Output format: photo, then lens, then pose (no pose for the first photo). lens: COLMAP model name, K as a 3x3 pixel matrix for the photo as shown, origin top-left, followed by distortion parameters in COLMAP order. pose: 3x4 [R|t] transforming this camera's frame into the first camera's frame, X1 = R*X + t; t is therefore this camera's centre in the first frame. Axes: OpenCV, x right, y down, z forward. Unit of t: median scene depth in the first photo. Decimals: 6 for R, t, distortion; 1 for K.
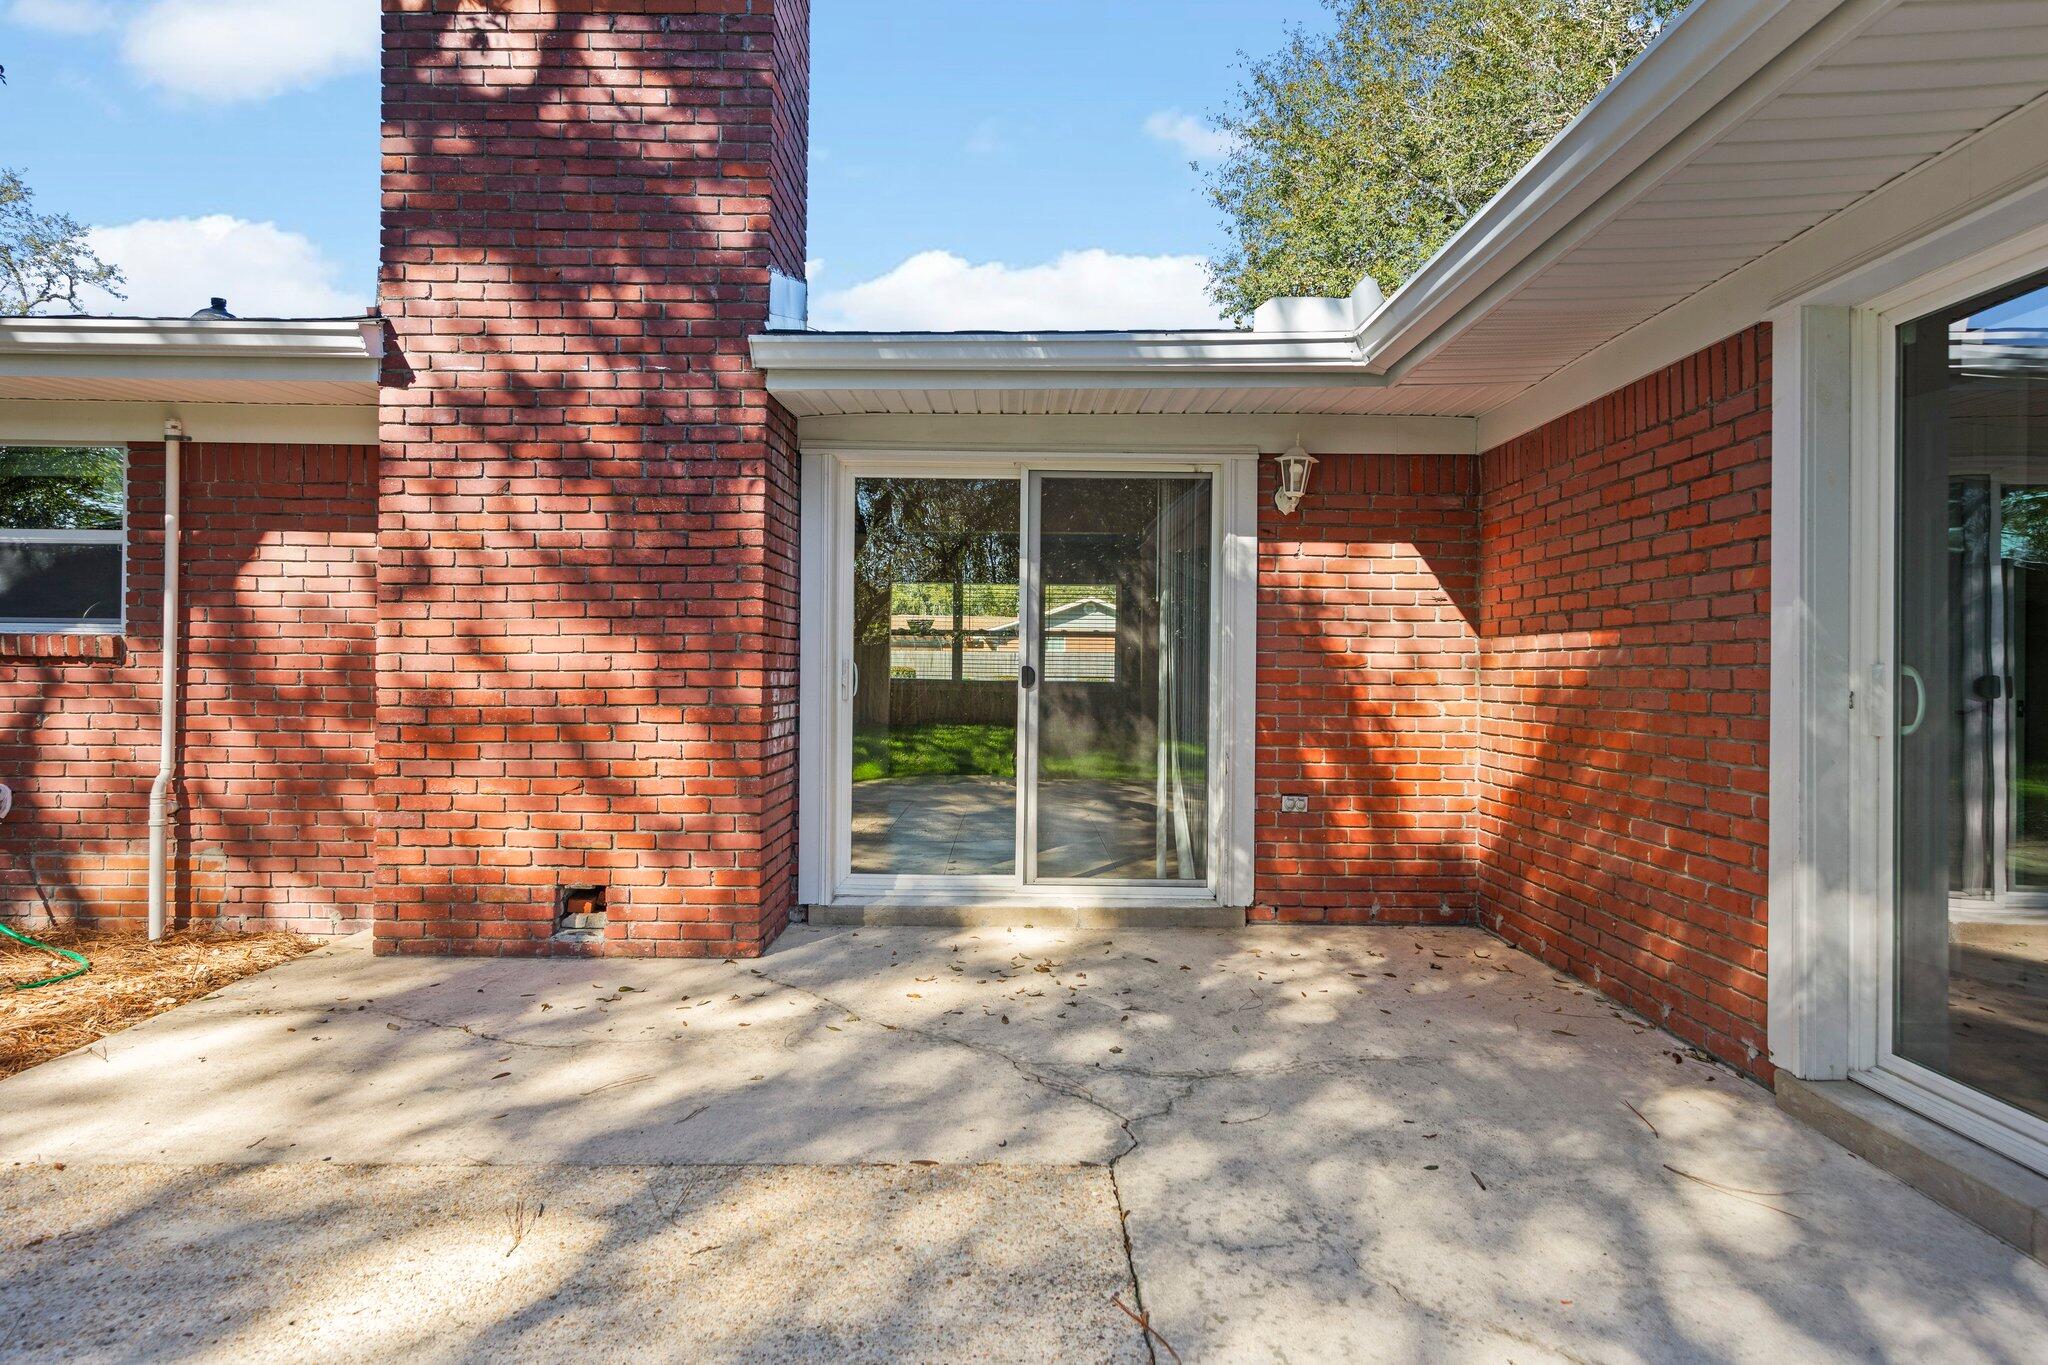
lens RADIAL K [[1134.9, 0, 1025.5], [0, 1134.9, 665.2], [0, 0, 1]] dist [0.003768, -0.000529]
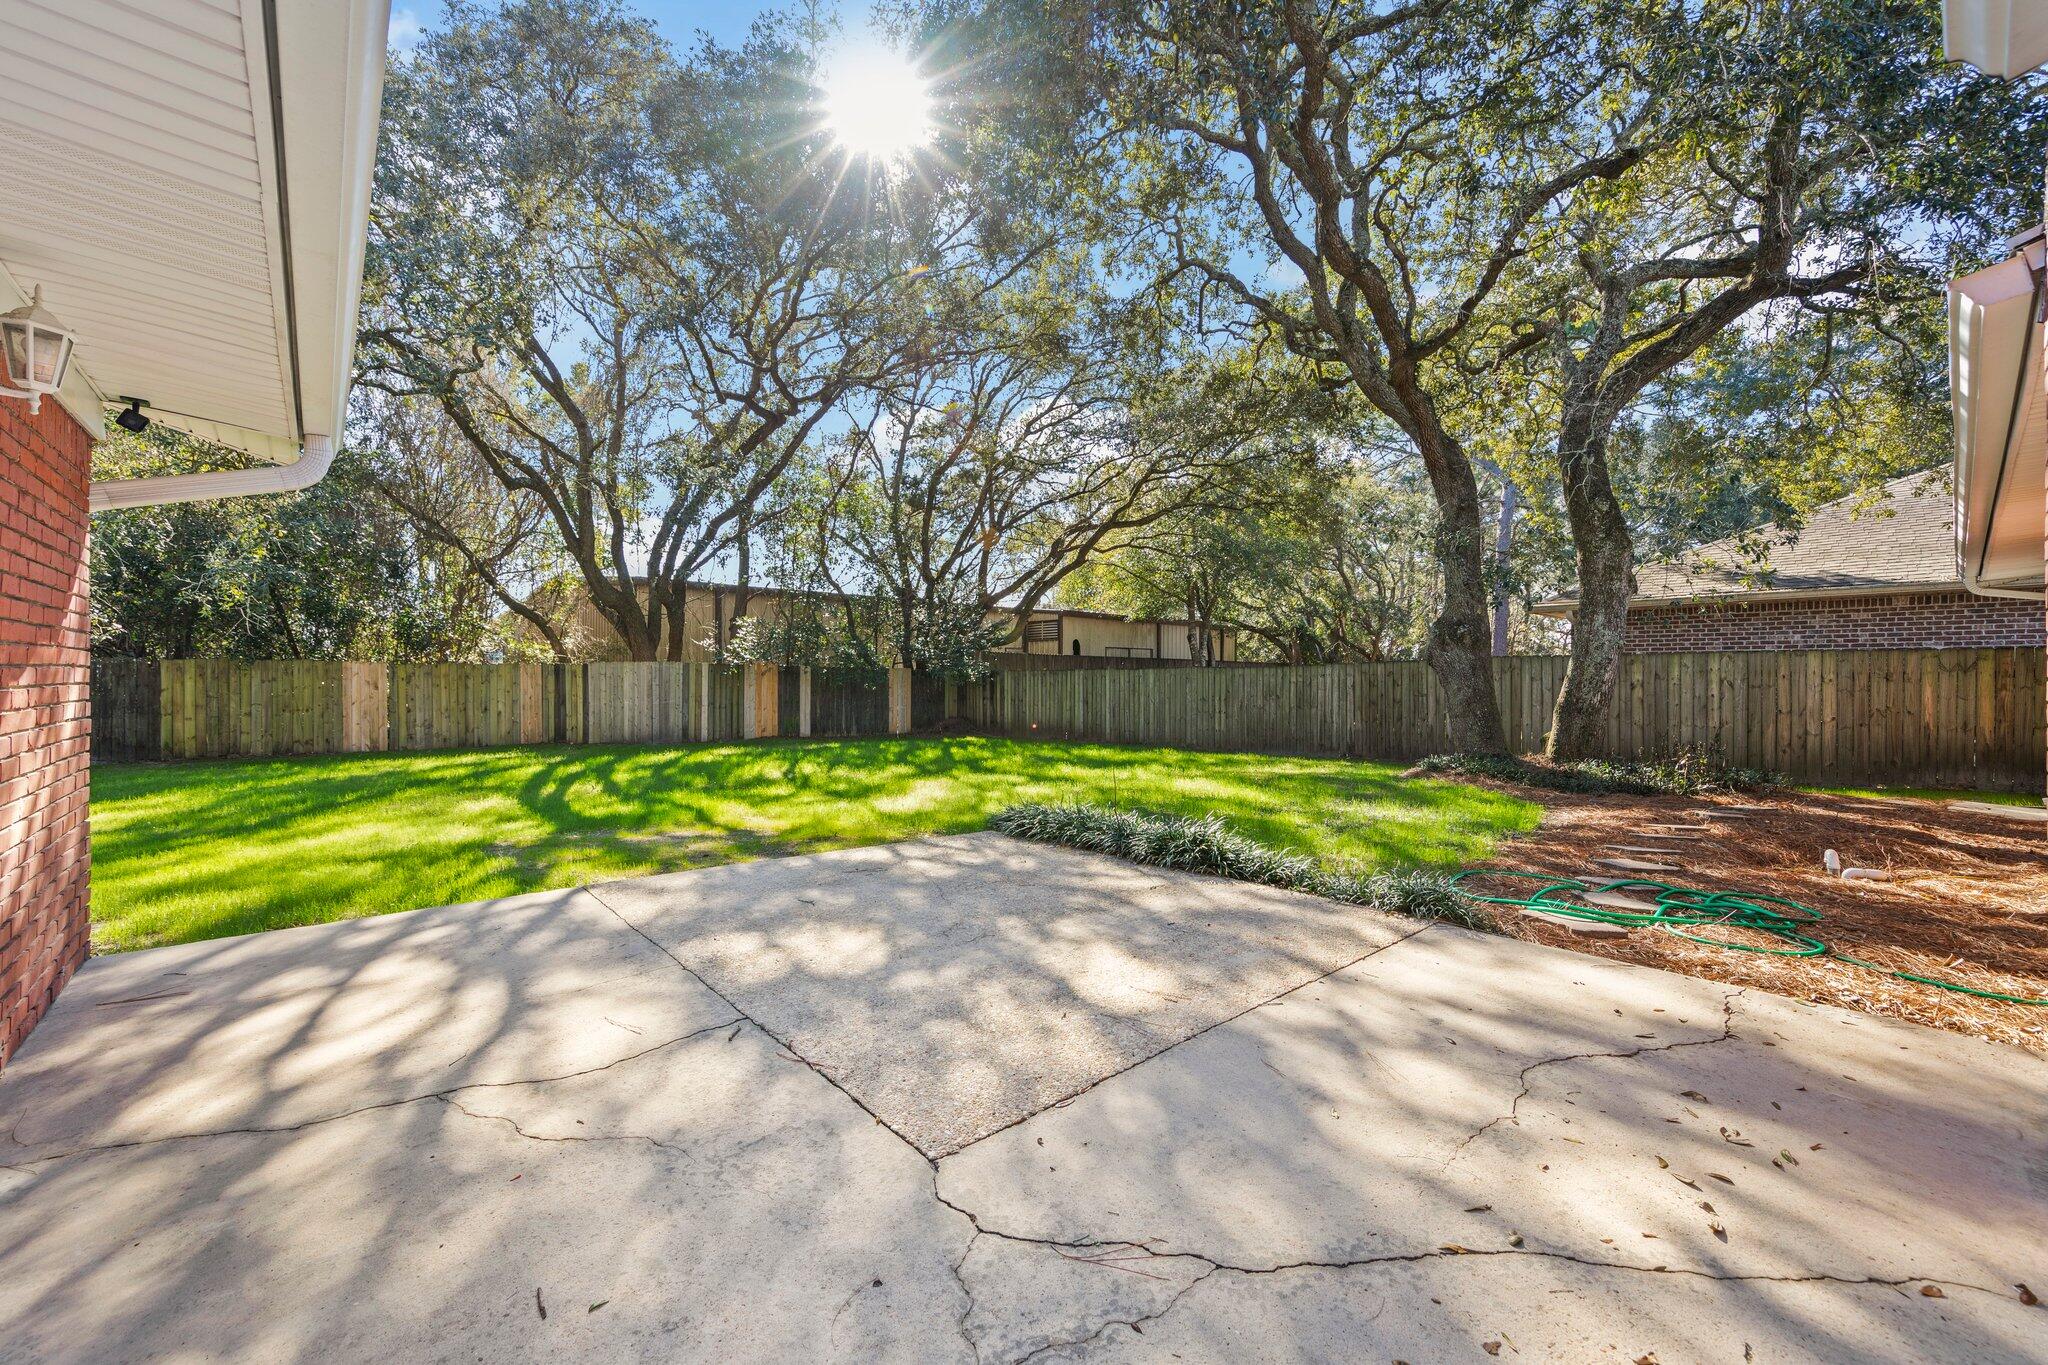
lens RADIAL K [[819.7, 0, 1019.9], [0, 819.7, 679.3], [0, 0, 1]] dist [0.009137, -0.002267]
pose [[-0.764826, -0.008488, -0.644181, 0.282941], [-0.006803, 0.999964, -0.005099, -0.000541], [0.644201, 0.000483, -0.764856, 0.958267]]
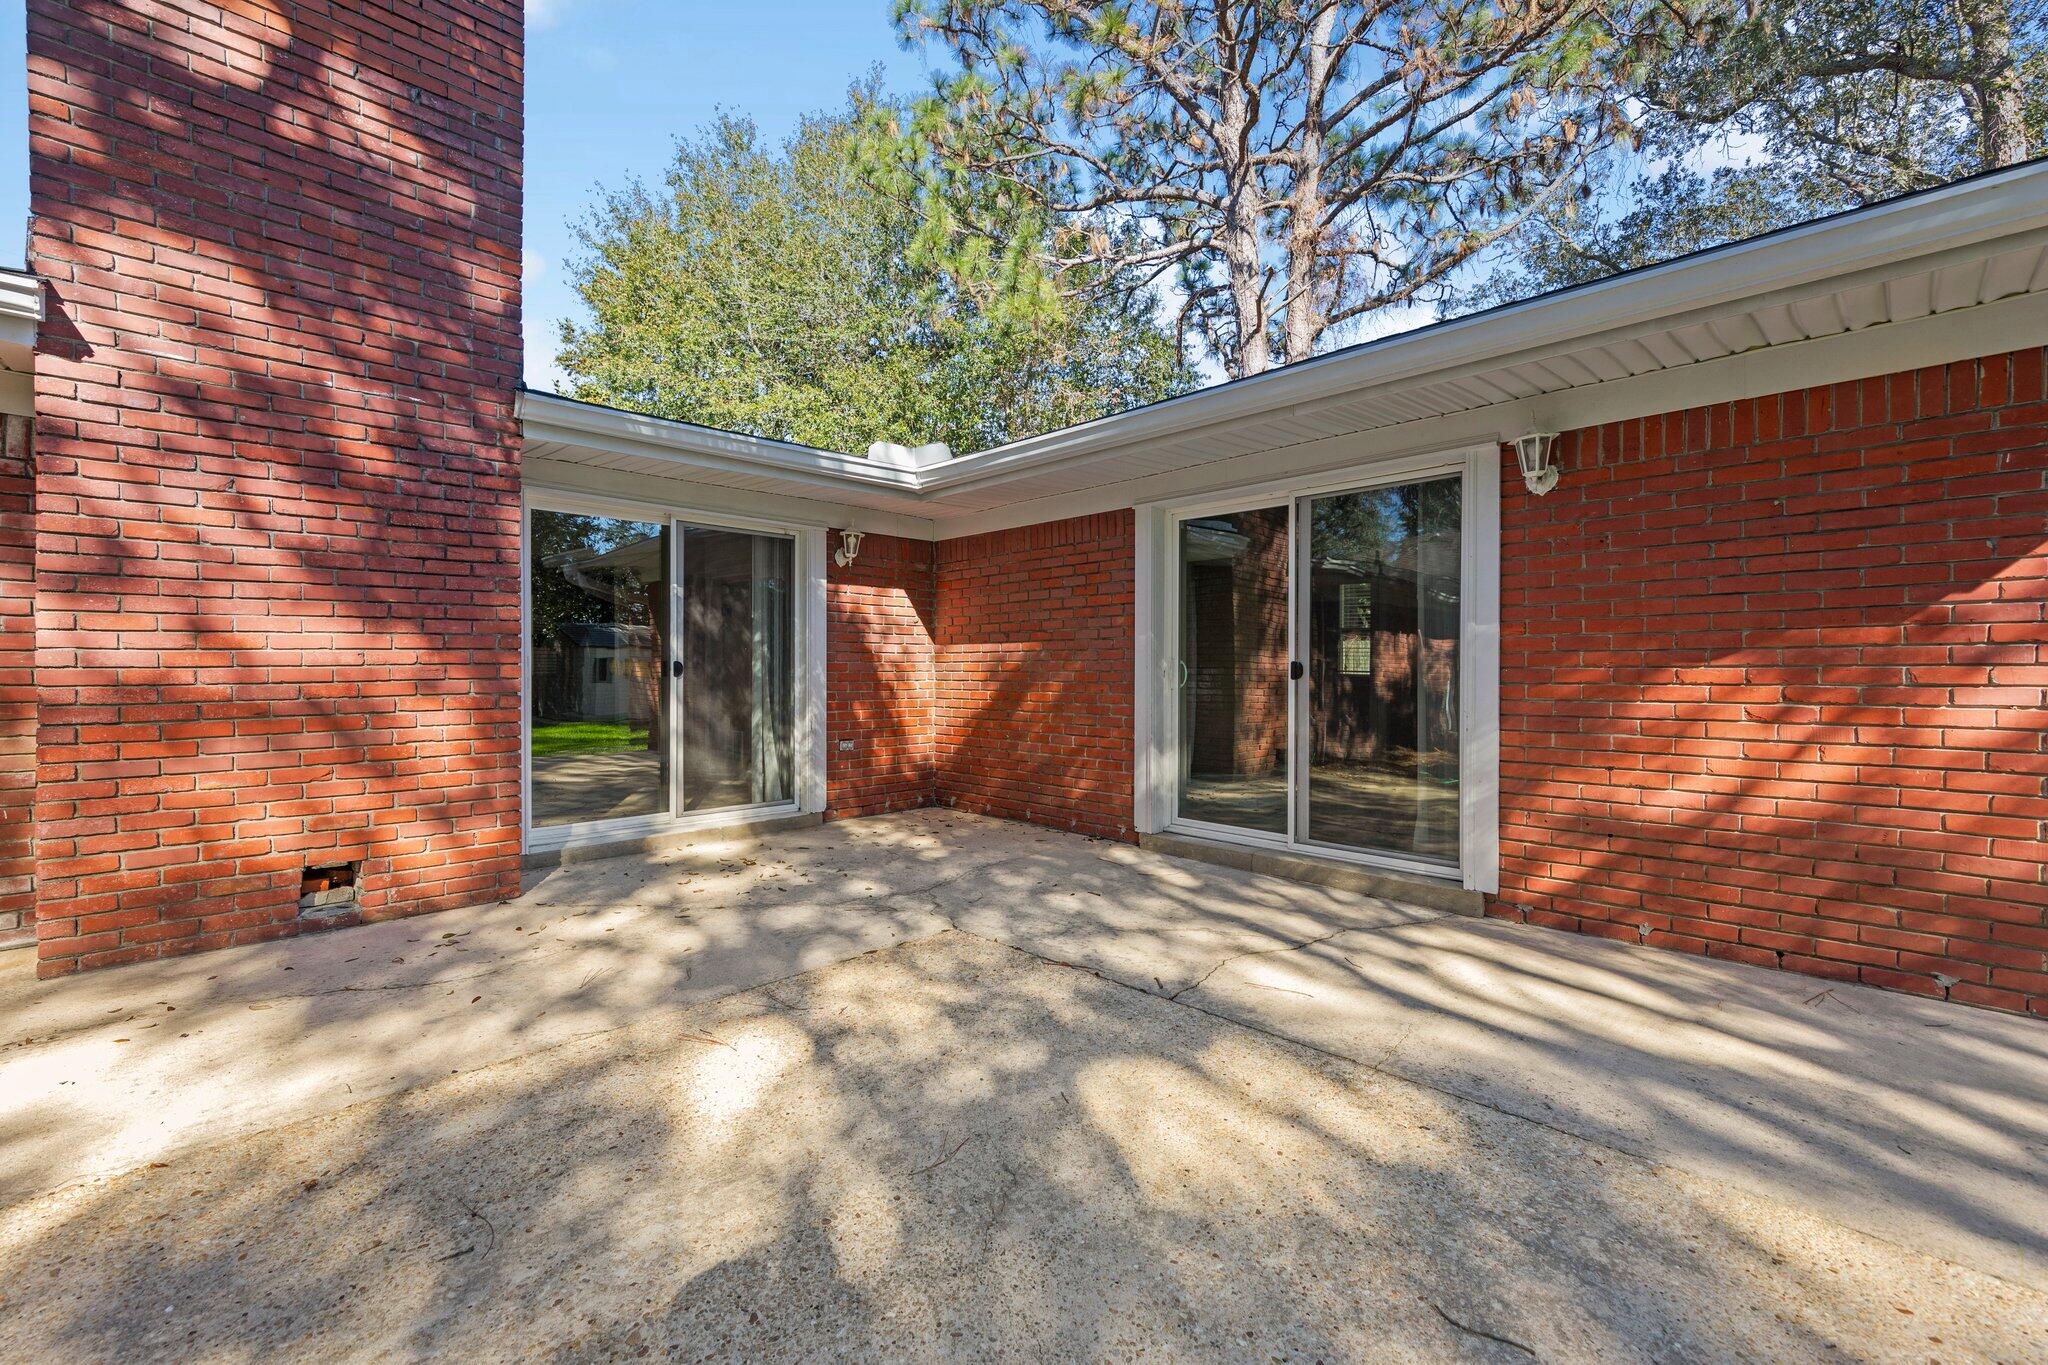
lens RADIAL K [[819.7, 0, 1019.9], [0, 819.7, 679.3], [0, 0, 1]] dist [0.009137, -0.002267]
pose [[0.716759, -0.017136, 0.697110, -0.471003], [0.001938, 0.999743, 0.022583, 0.001431], [-0.697318, -0.014835, 0.716608, -0.019240]]
